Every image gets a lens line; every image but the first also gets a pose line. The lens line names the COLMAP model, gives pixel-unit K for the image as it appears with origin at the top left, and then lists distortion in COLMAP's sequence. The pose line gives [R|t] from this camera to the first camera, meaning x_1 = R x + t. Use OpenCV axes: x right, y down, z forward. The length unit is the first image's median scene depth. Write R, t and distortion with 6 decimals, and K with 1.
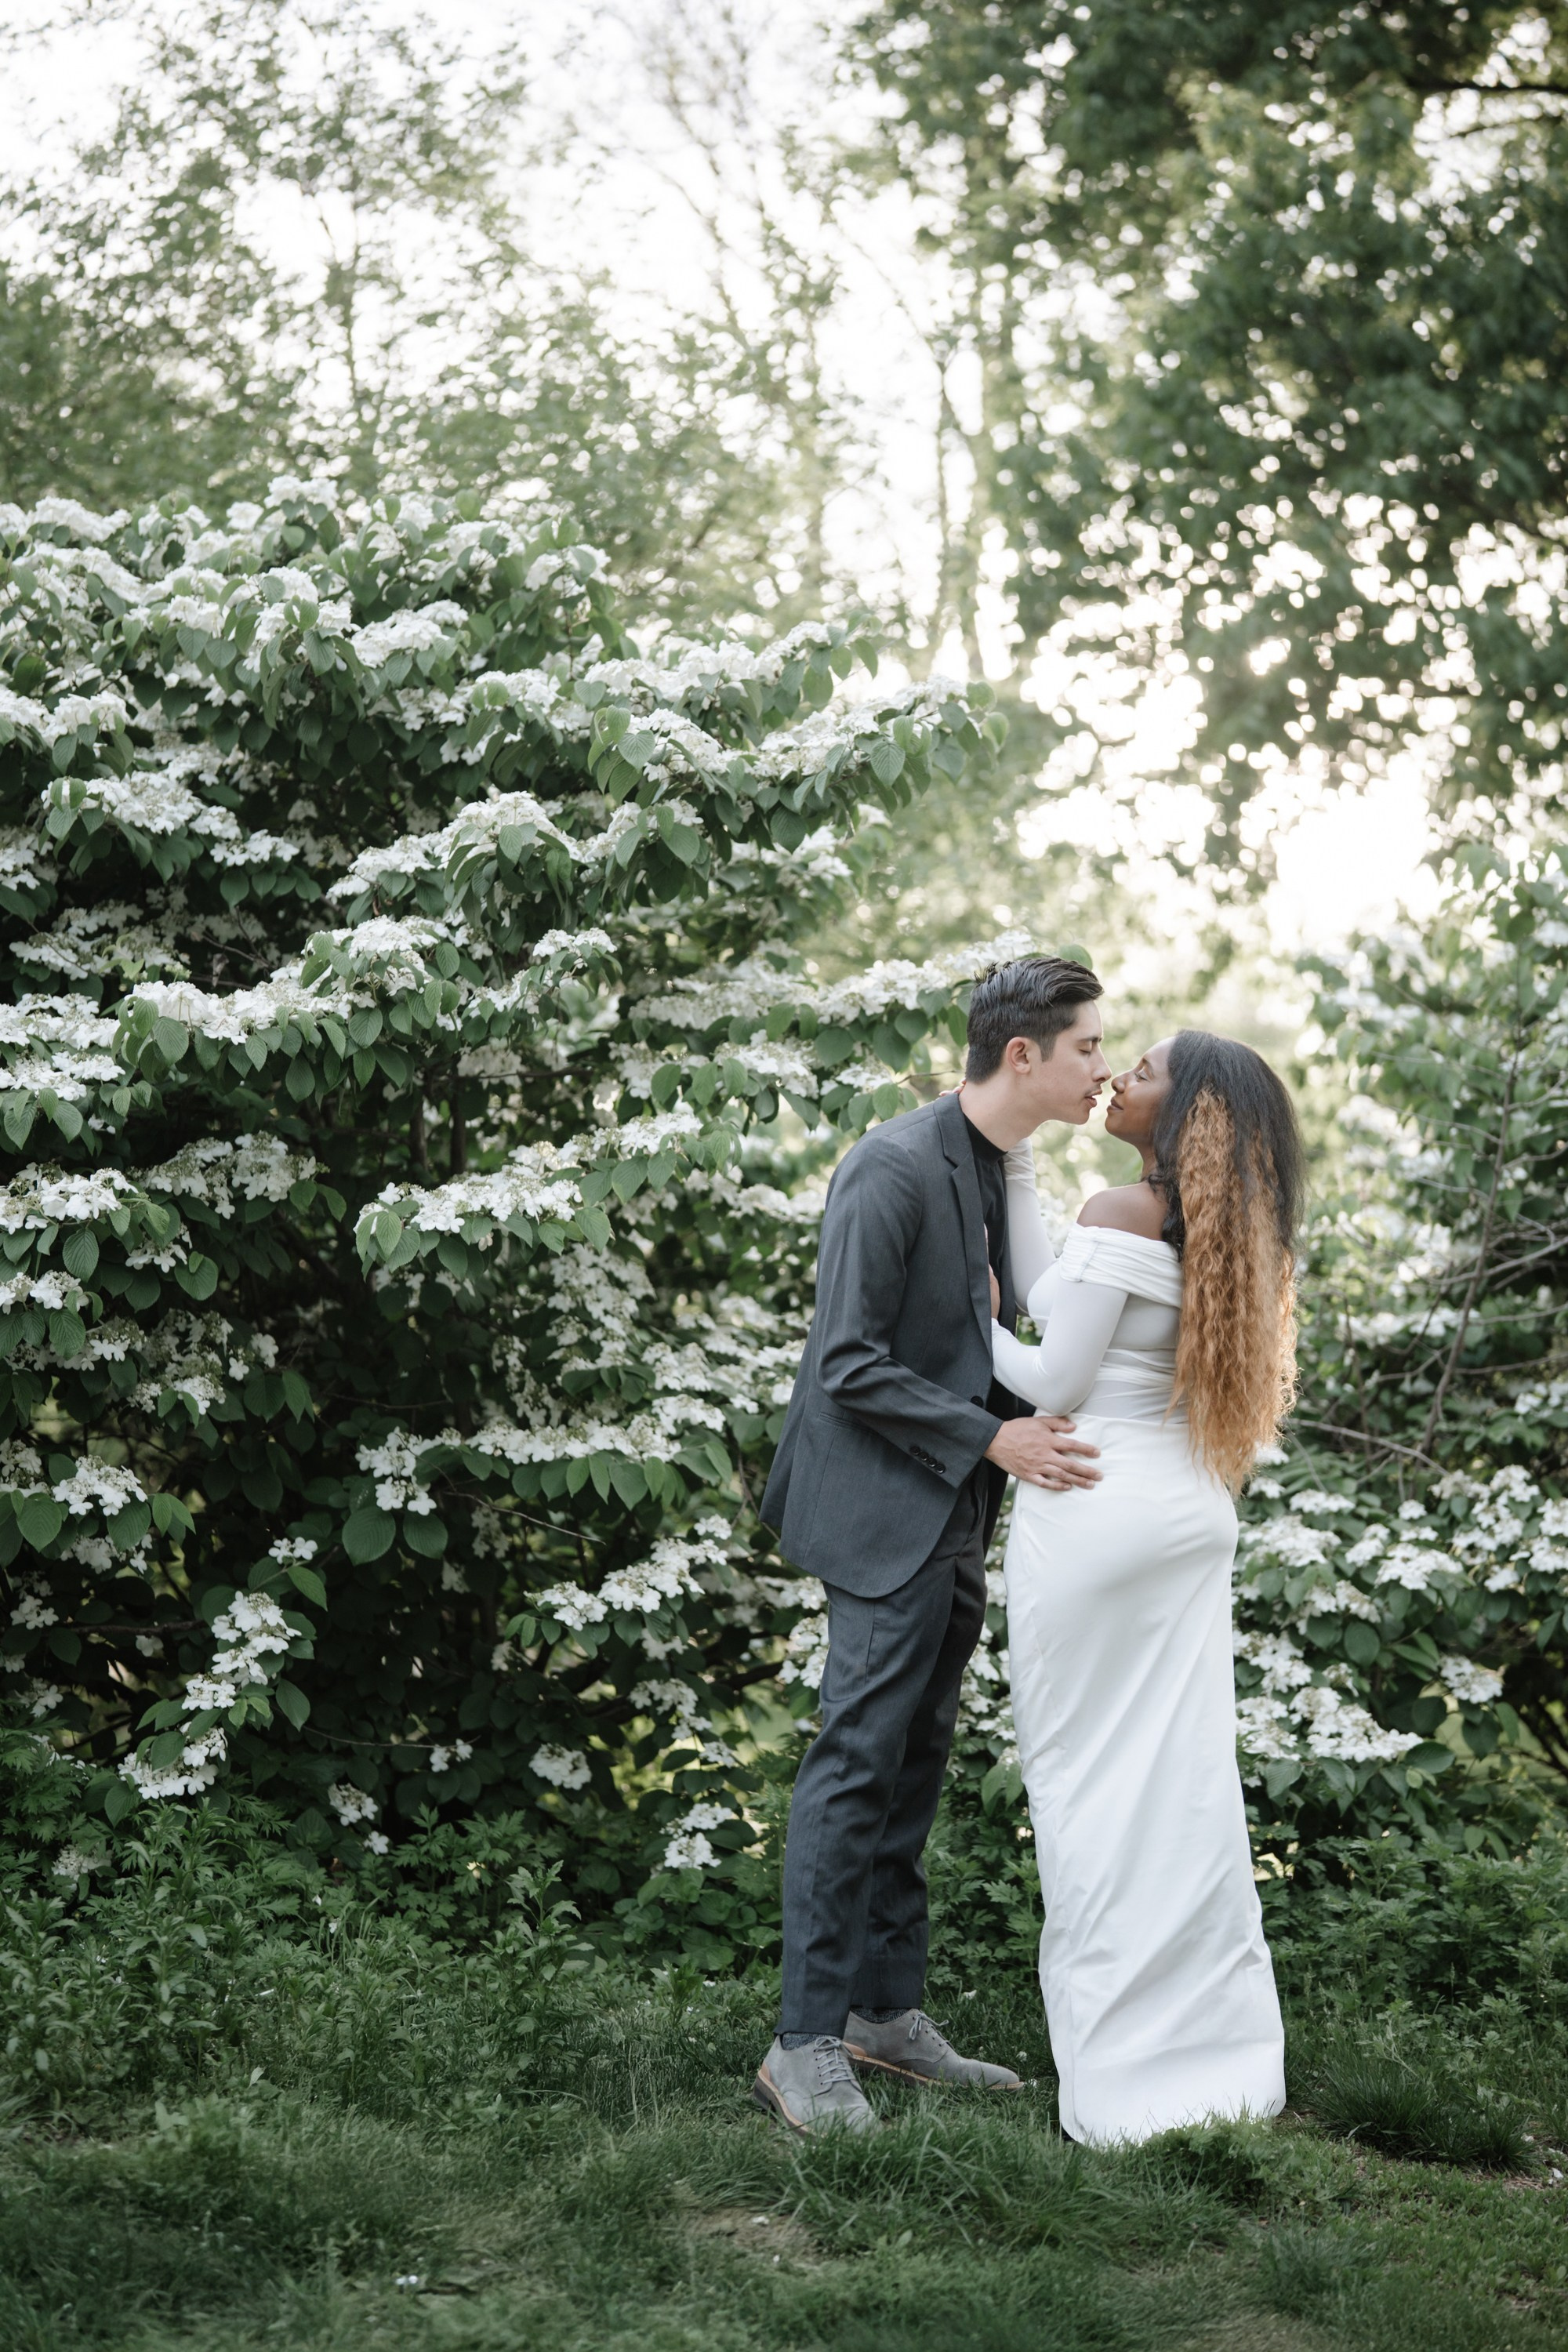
lens RADIAL K [[3351.4, 0, 784.5], [0, 3351.4, 1201.7], [0, 0, 1]] dist [-0.047190, 0.773083]
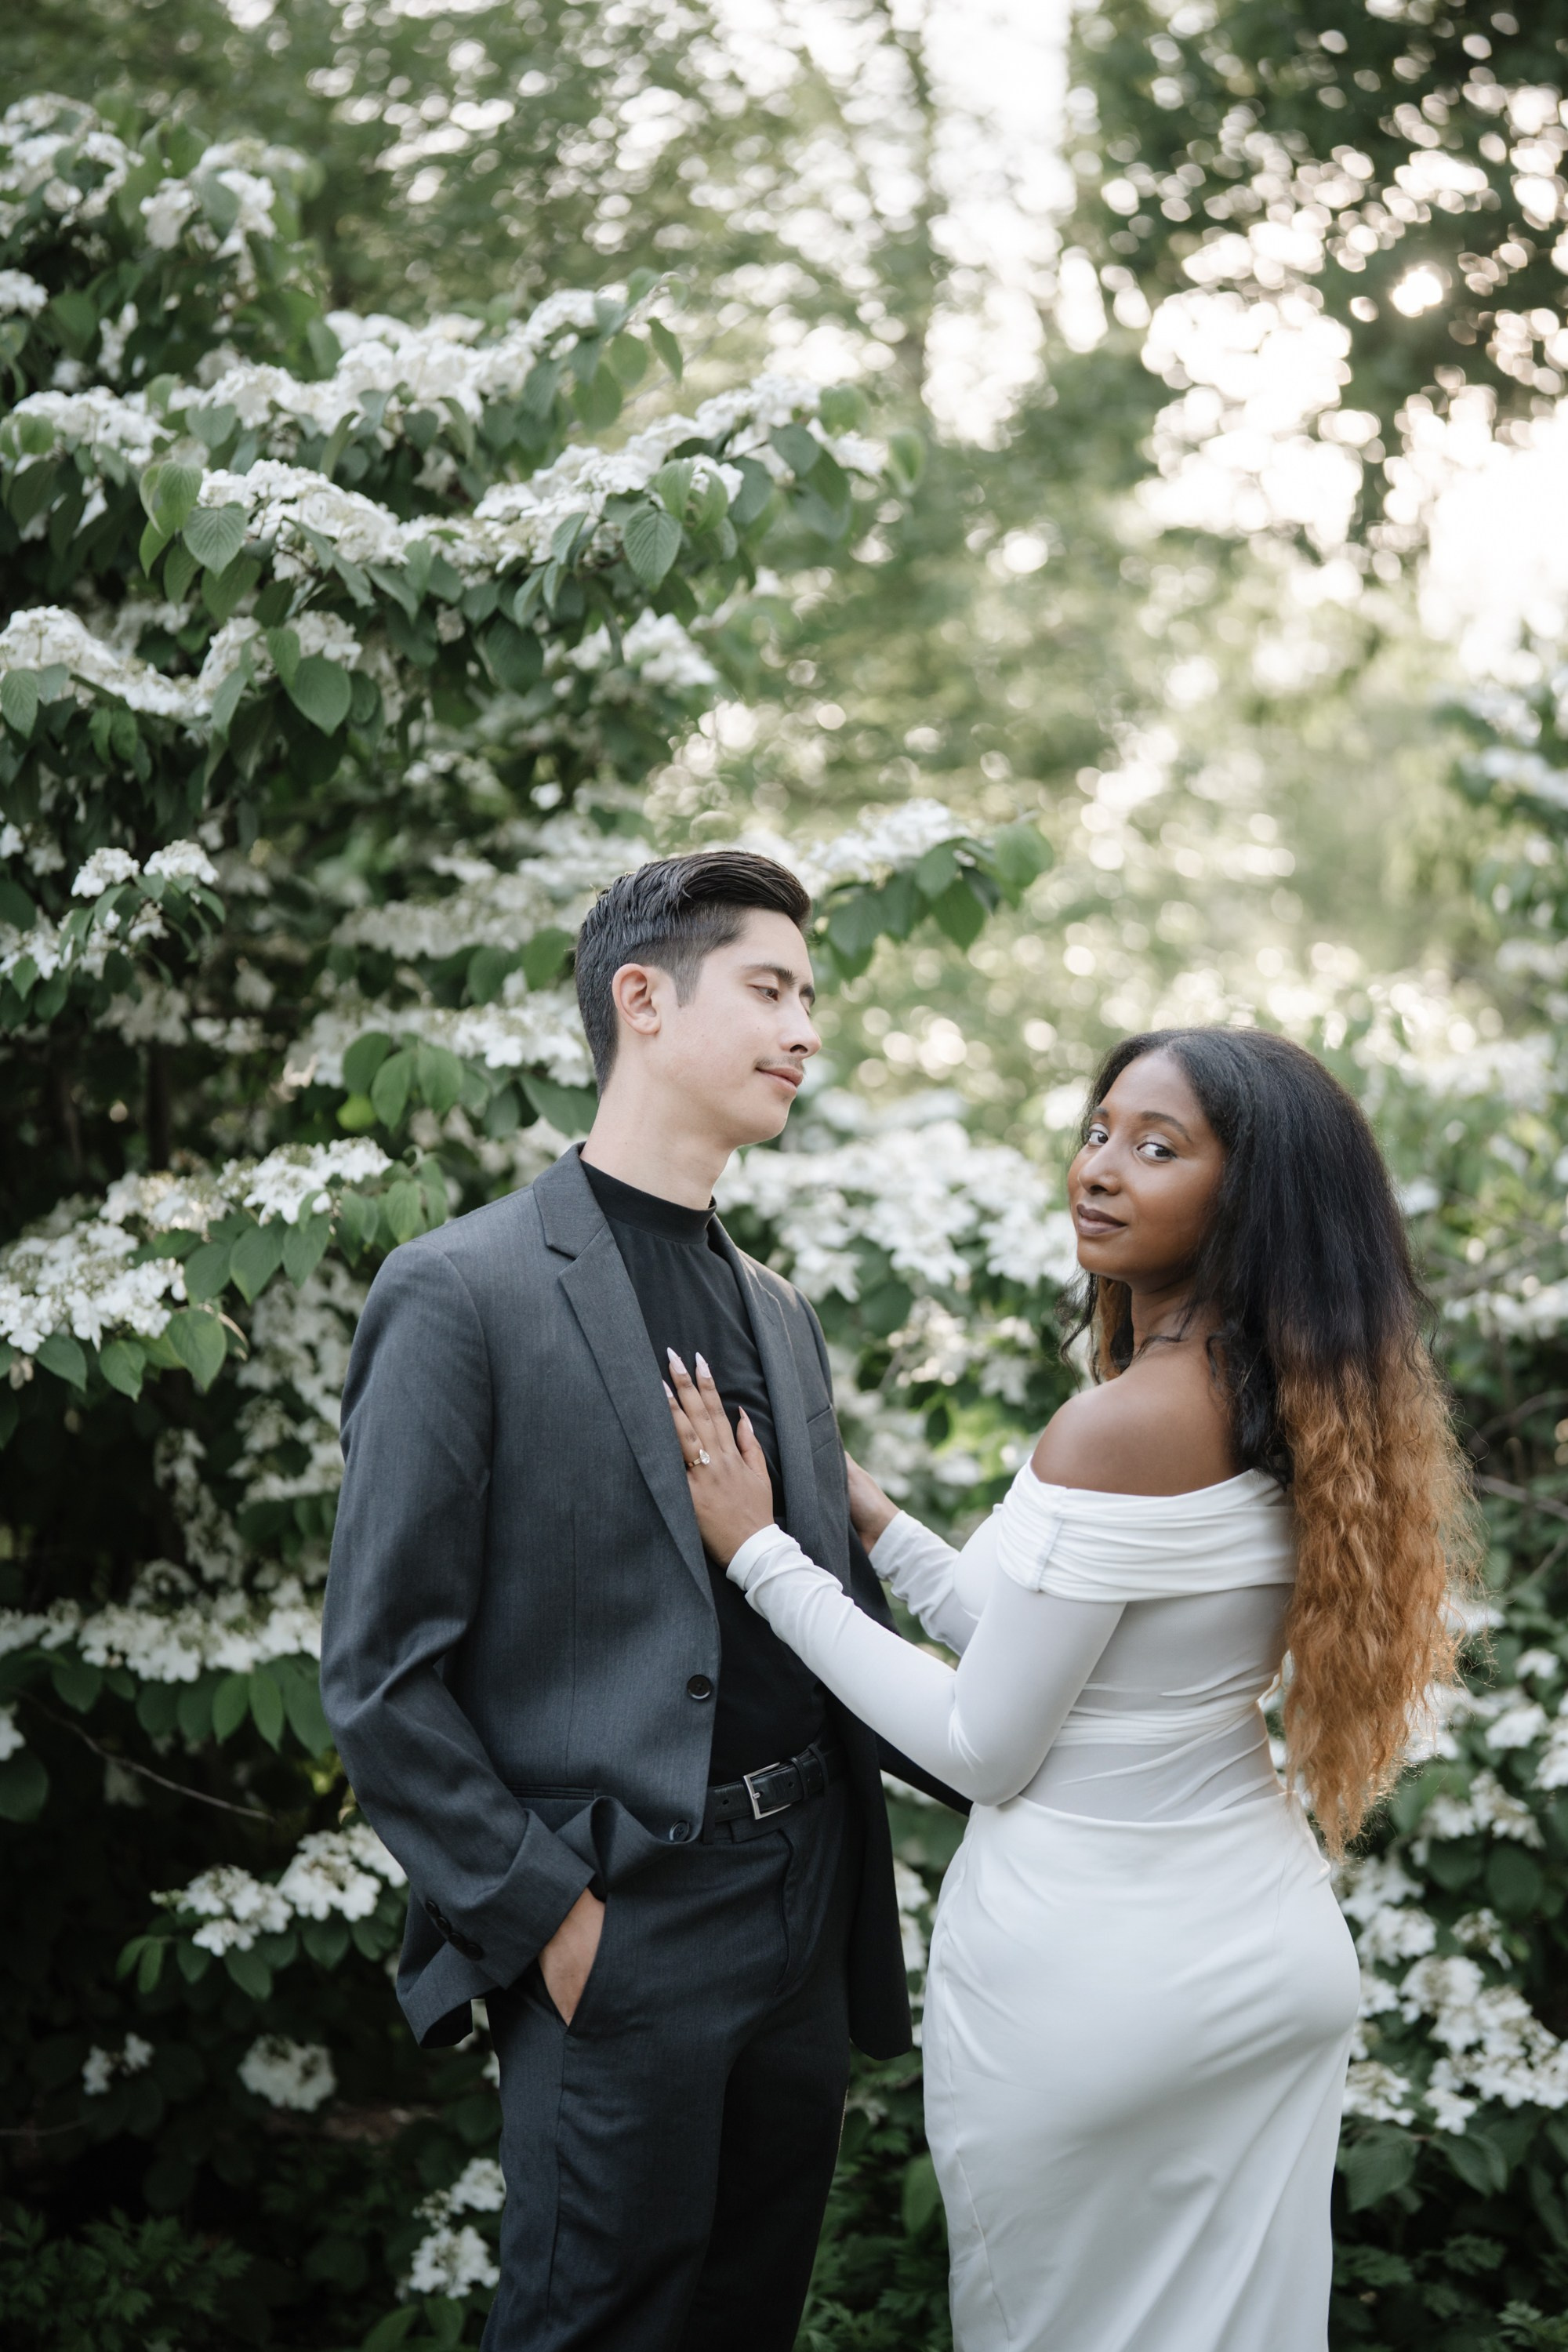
lens RADIAL K [[3405.8, 0, 780.9], [0, 3405.8, 1167.4], [0, 0, 1]] dist [-0.003534, 0.511686]
pose [[0.998582, -0.020963, -0.048927, 0.067510], [0.025089, 0.996040, 0.085292, -0.064044], [0.046945, -0.086399, 0.995154, 0.356306]]
